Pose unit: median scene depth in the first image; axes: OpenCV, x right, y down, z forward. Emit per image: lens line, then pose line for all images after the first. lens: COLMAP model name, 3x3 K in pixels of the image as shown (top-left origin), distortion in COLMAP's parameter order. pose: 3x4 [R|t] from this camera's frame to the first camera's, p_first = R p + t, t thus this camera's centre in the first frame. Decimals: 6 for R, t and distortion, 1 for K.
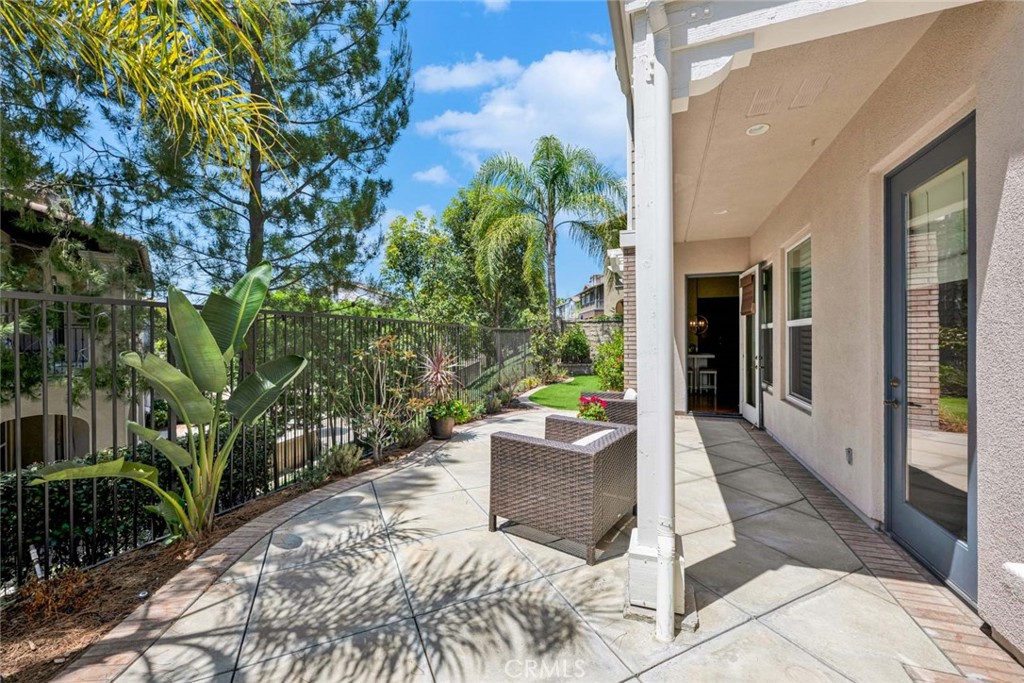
lens RADIAL K [[408.7, 0, 509.9], [0, 408.7, 341.5], [0, 0, 1]] dist [-0.001554, -0.000580]
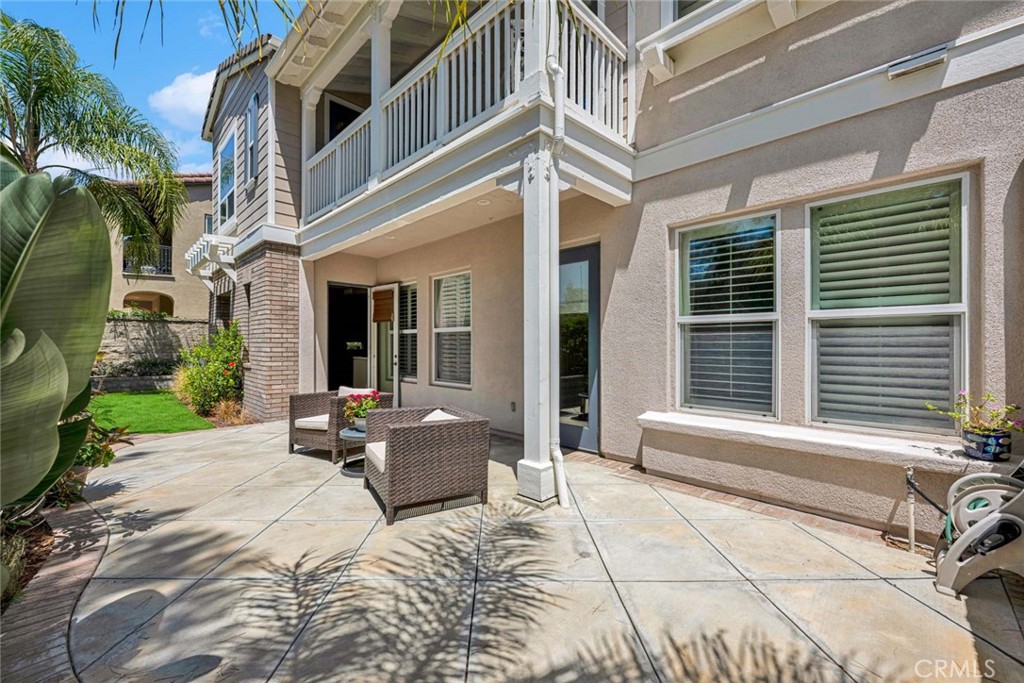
lens RADIAL K [[408.7, 0, 509.9], [0, 408.7, 341.5], [0, 0, 1]] dist [-0.001554, -0.000580]
pose [[0.405902, 0.014536, 0.913801, -0.755180], [0.003702, 0.999839, -0.017549, 0.031940], [-0.913909, 0.010506, 0.405783, 0.292427]]
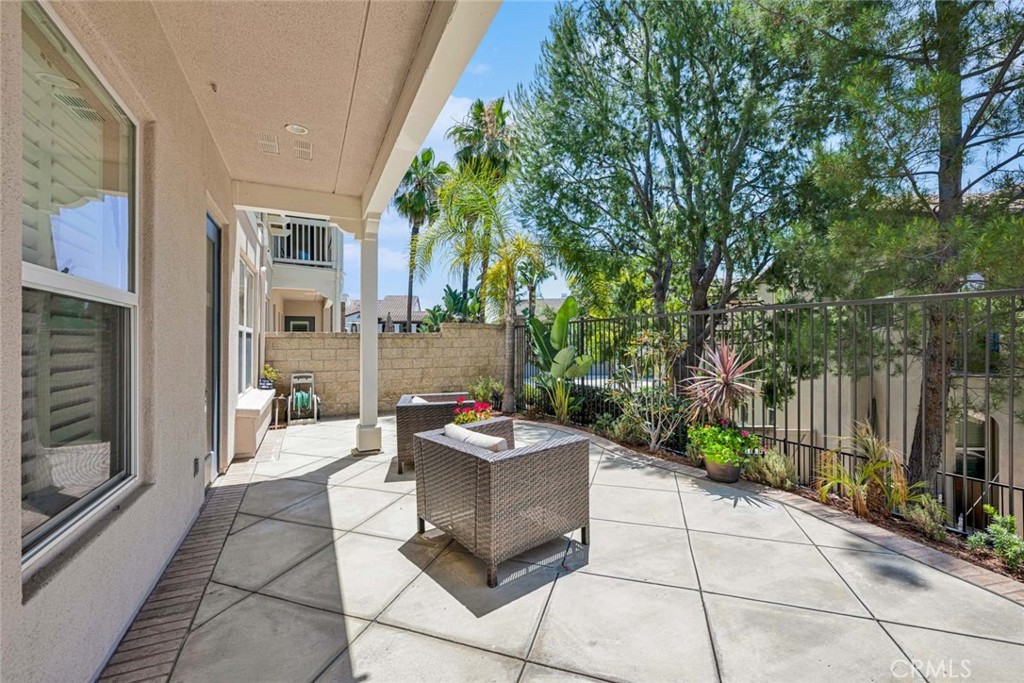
lens RADIAL K [[408.7, 0, 509.9], [0, 408.7, 341.5], [0, 0, 1]] dist [-0.001554, -0.000580]
pose [[-0.681858, 0.009356, -0.731425, 0.980844], [0.004886, 0.999954, 0.008236, -0.002139], [0.731469, 0.002043, -0.681872, 2.063078]]
